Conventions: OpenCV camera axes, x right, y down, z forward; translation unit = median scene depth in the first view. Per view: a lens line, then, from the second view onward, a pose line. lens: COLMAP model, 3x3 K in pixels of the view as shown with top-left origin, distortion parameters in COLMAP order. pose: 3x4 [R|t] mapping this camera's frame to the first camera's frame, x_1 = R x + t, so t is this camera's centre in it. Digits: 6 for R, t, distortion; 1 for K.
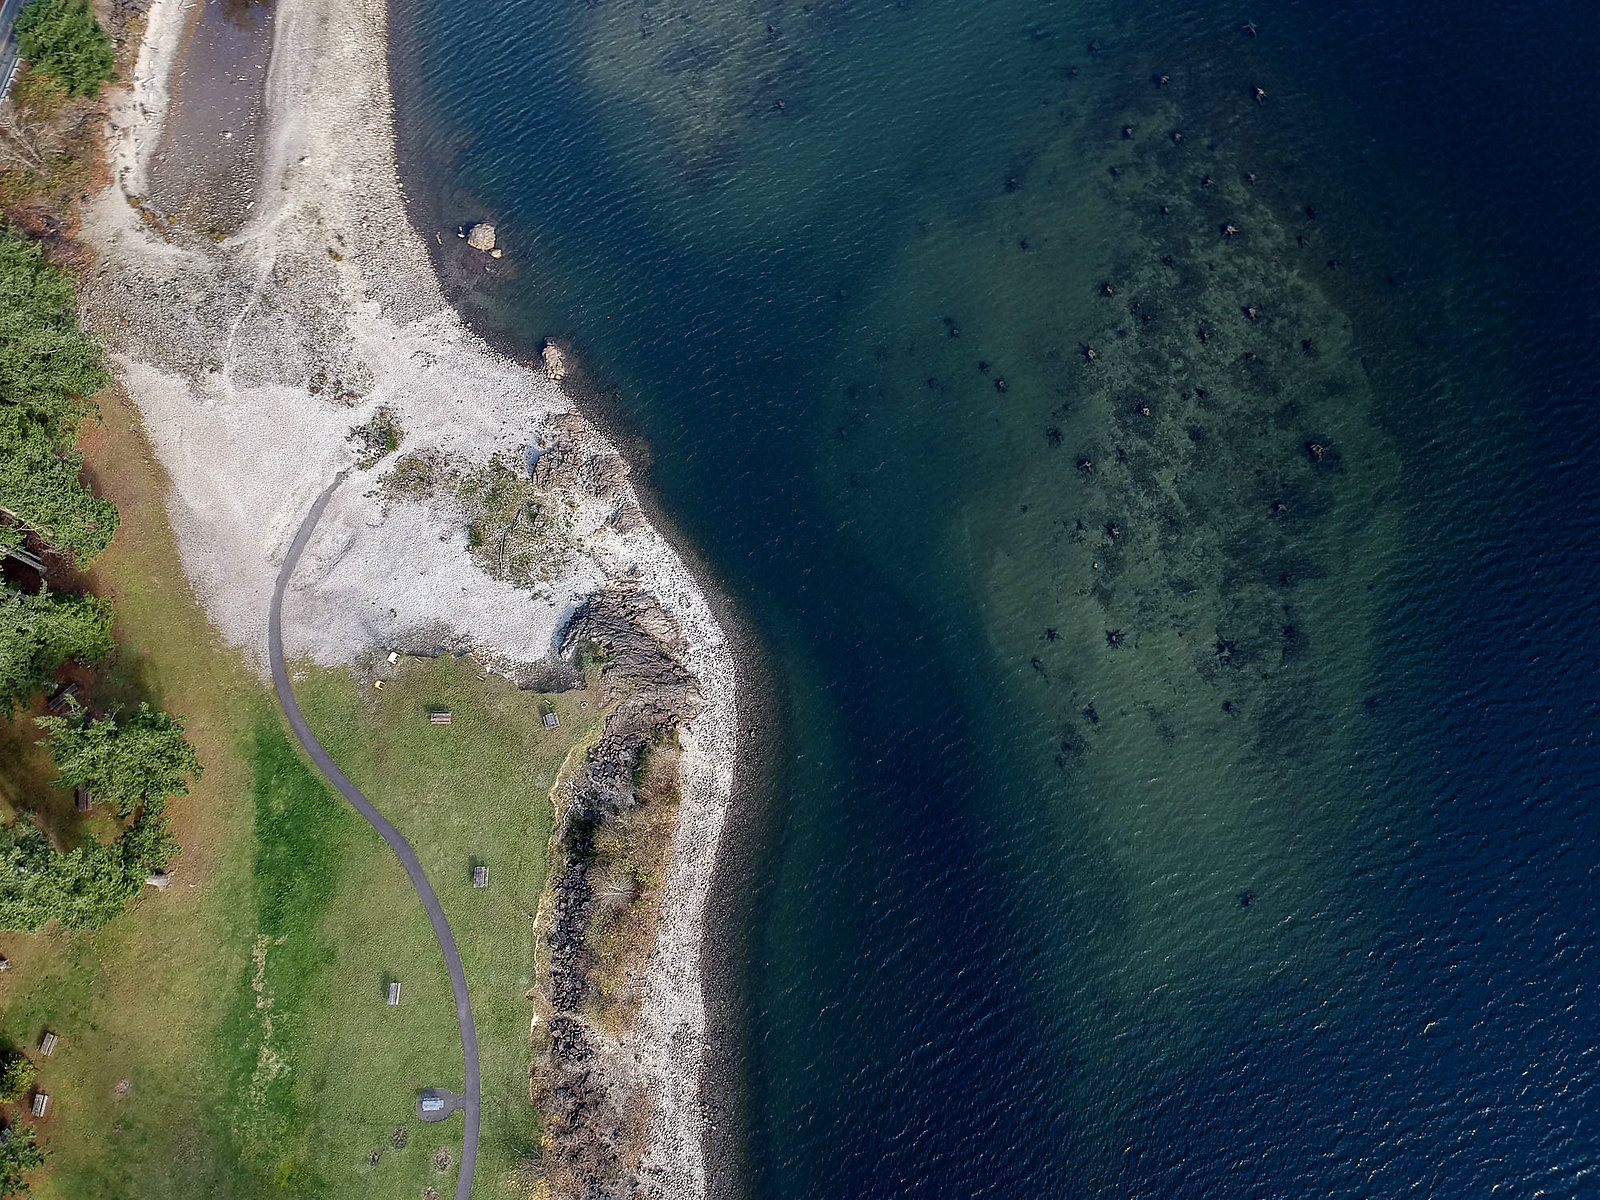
lens RADIAL K [[1170.7, 0, 800.8], [0, 1170.7, 585.4], [0, 0, 1]] dist [0.081923, -0.145255]
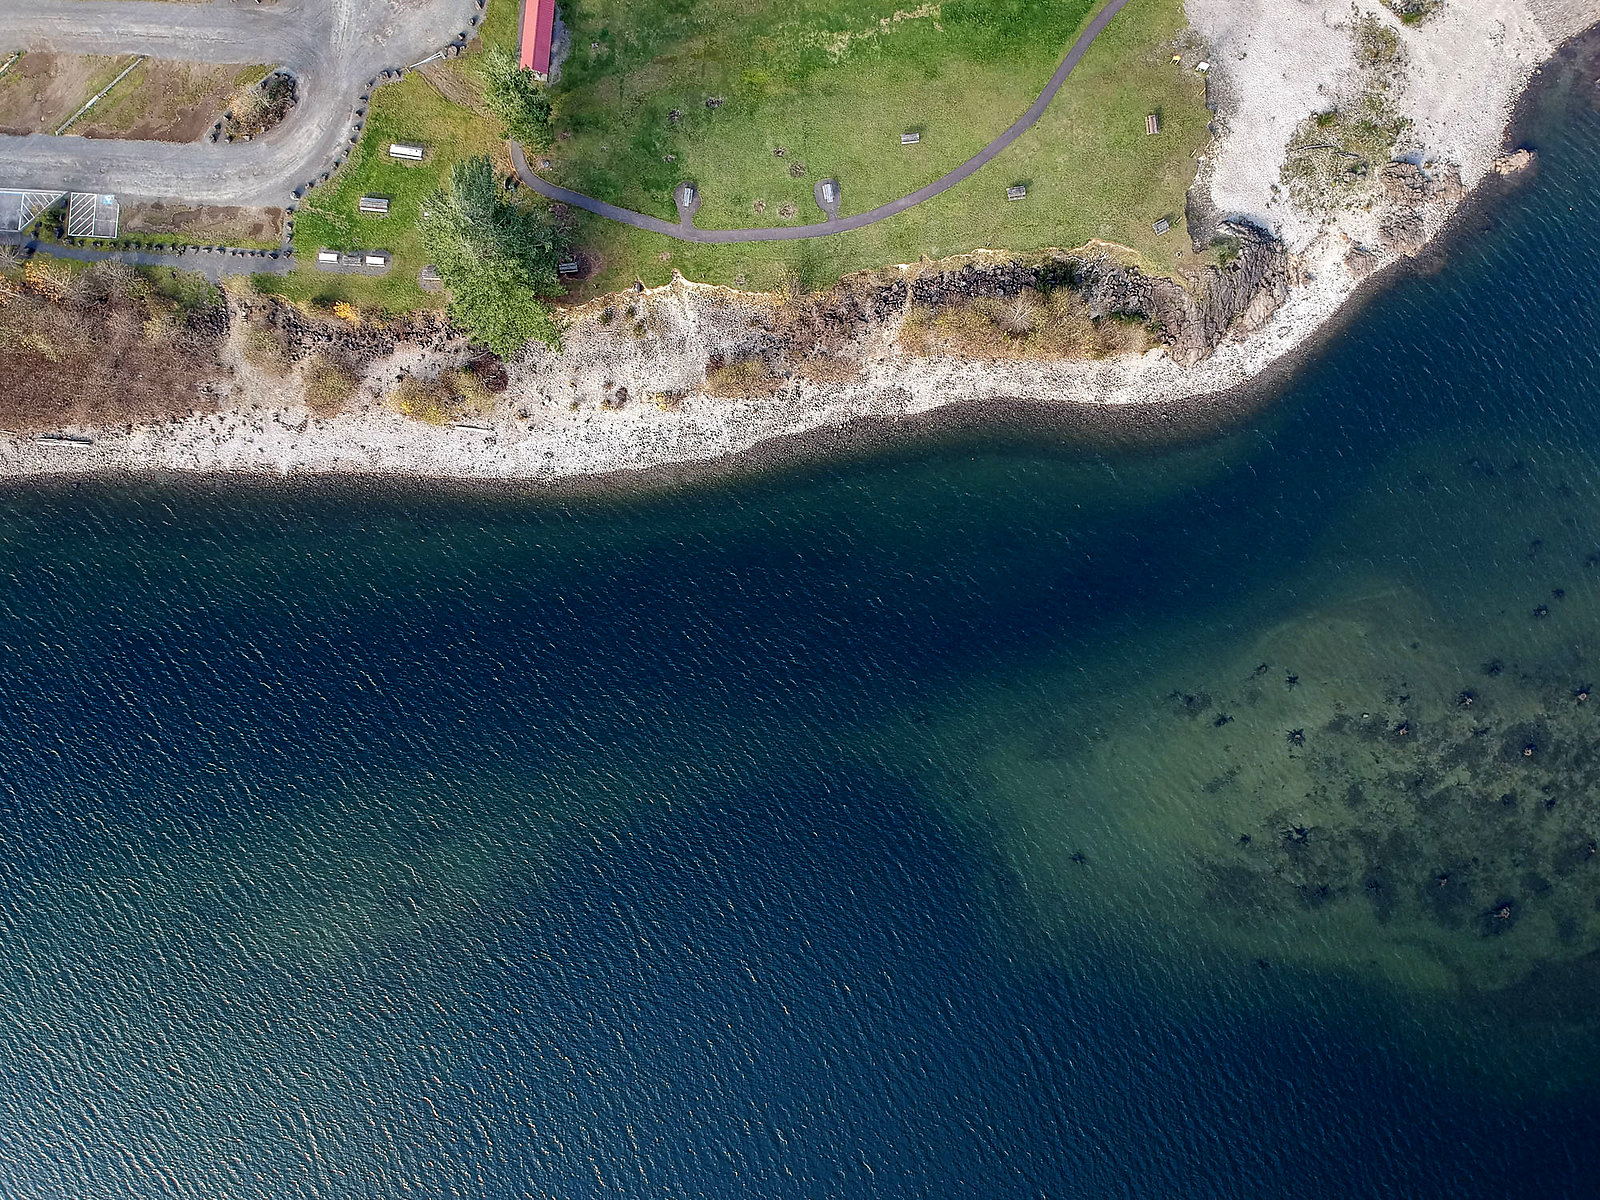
lens RADIAL K [[1170.7, 0, 804.1], [0, 1170.7, 590.3], [0, 0, 1]] dist [0.081923, -0.145255]
pose [[0.134808, 0.989647, 0.049242, 0.018740], [-0.952054, 0.115594, 0.283250, 0.149662], [0.274625, -0.085066, 0.957781, -0.149712]]
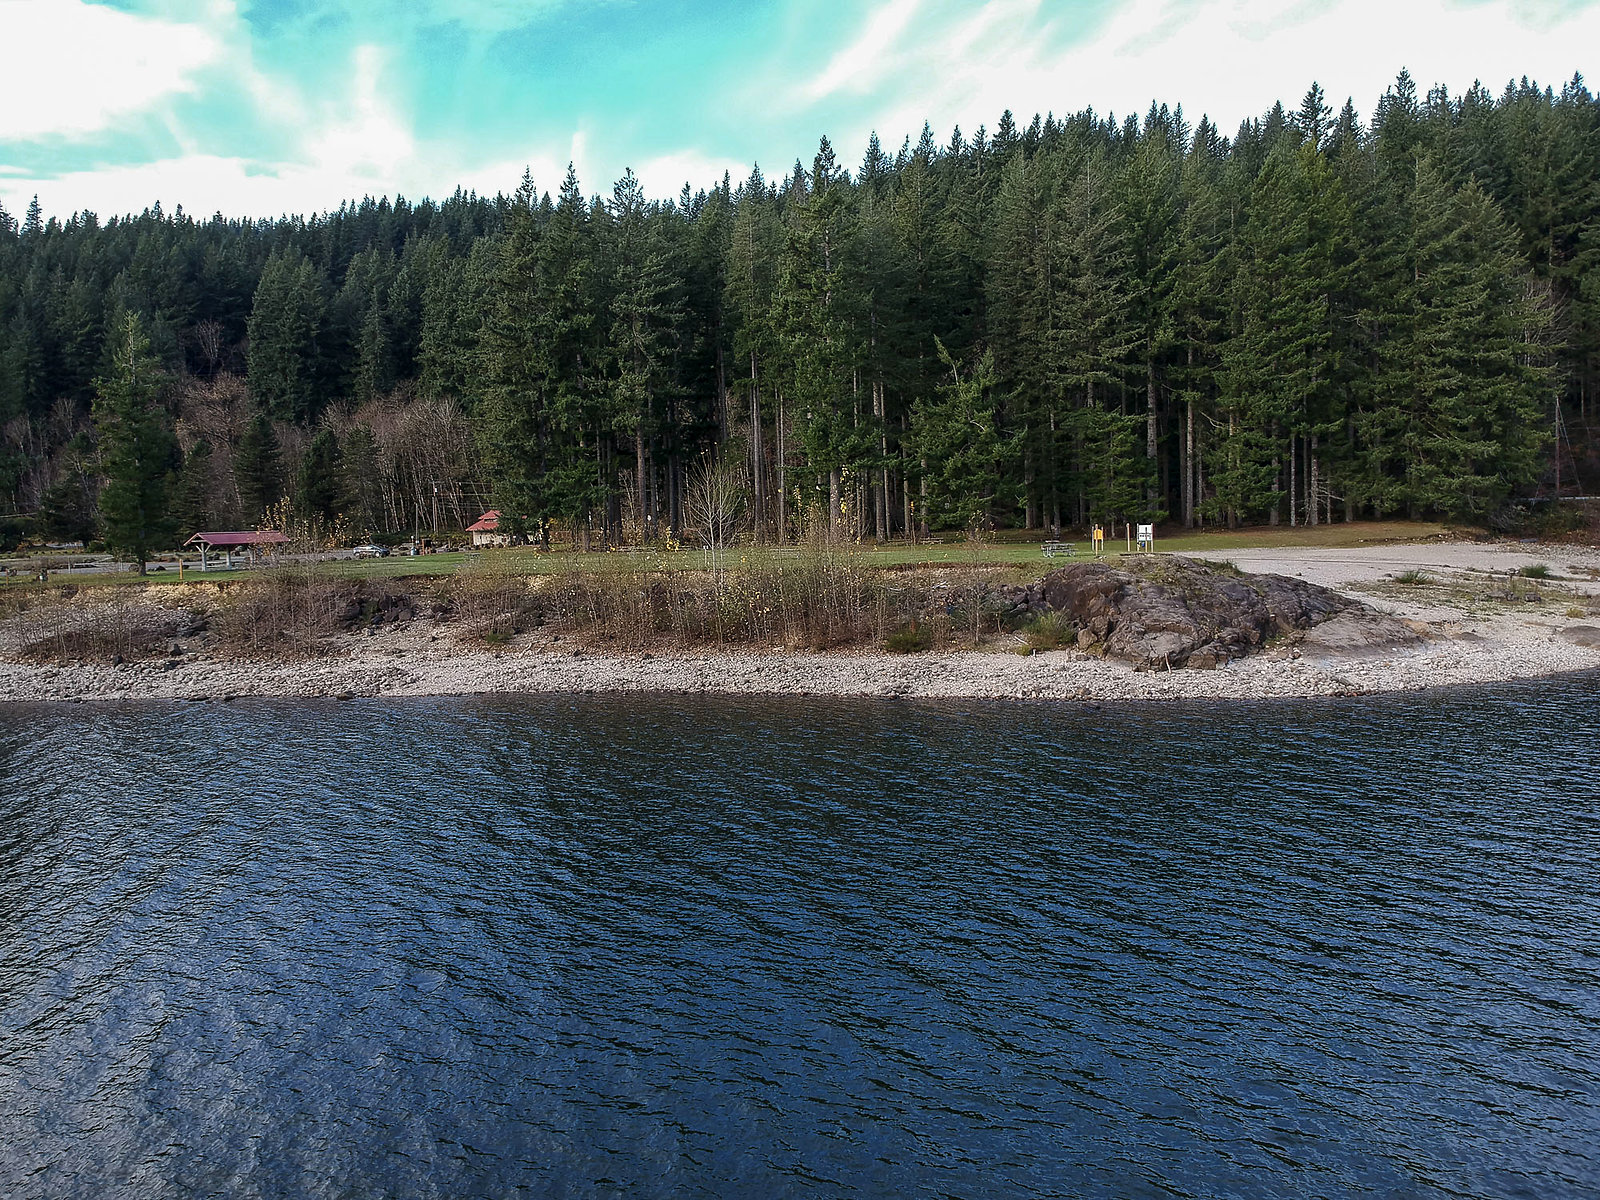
lens RADIAL K [[1170.7, 0, 794.1], [0, 1170.7, 588.7], [0, 0, 1]] dist [0.081923, -0.145255]
pose [[-0.133701, 0.113108, -0.984546, 0.291247], [-0.939676, 0.301162, 0.162207, 0.138707], [0.314855, 0.946841, 0.066019, 0.893365]]
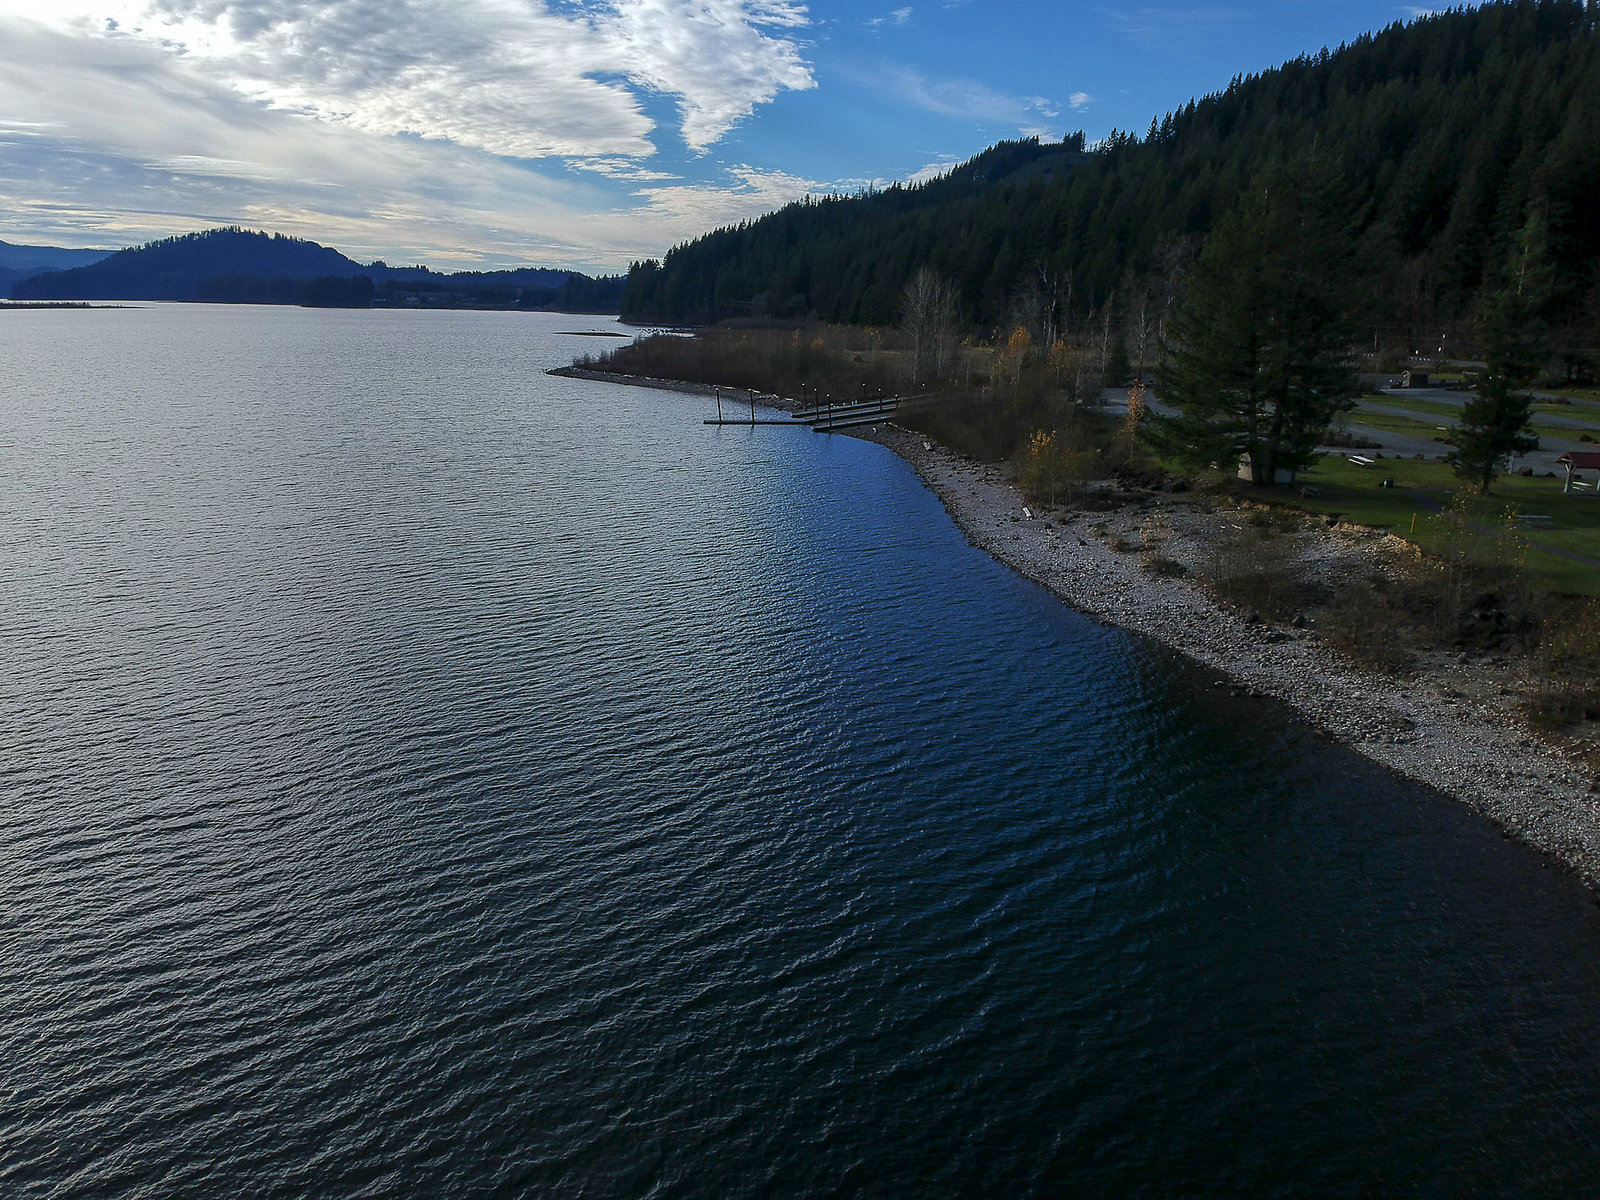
lens RADIAL K [[1170.7, 0, 787.1], [0, 1170.7, 575.3], [0, 0, 1]] dist [0.081923, -0.145255]
pose [[-0.986455, 0.076008, -0.145362, 0.156441], [-0.140855, 0.061662, 0.988108, -0.011039], [0.084067, 0.995199, -0.050120, 0.858686]]
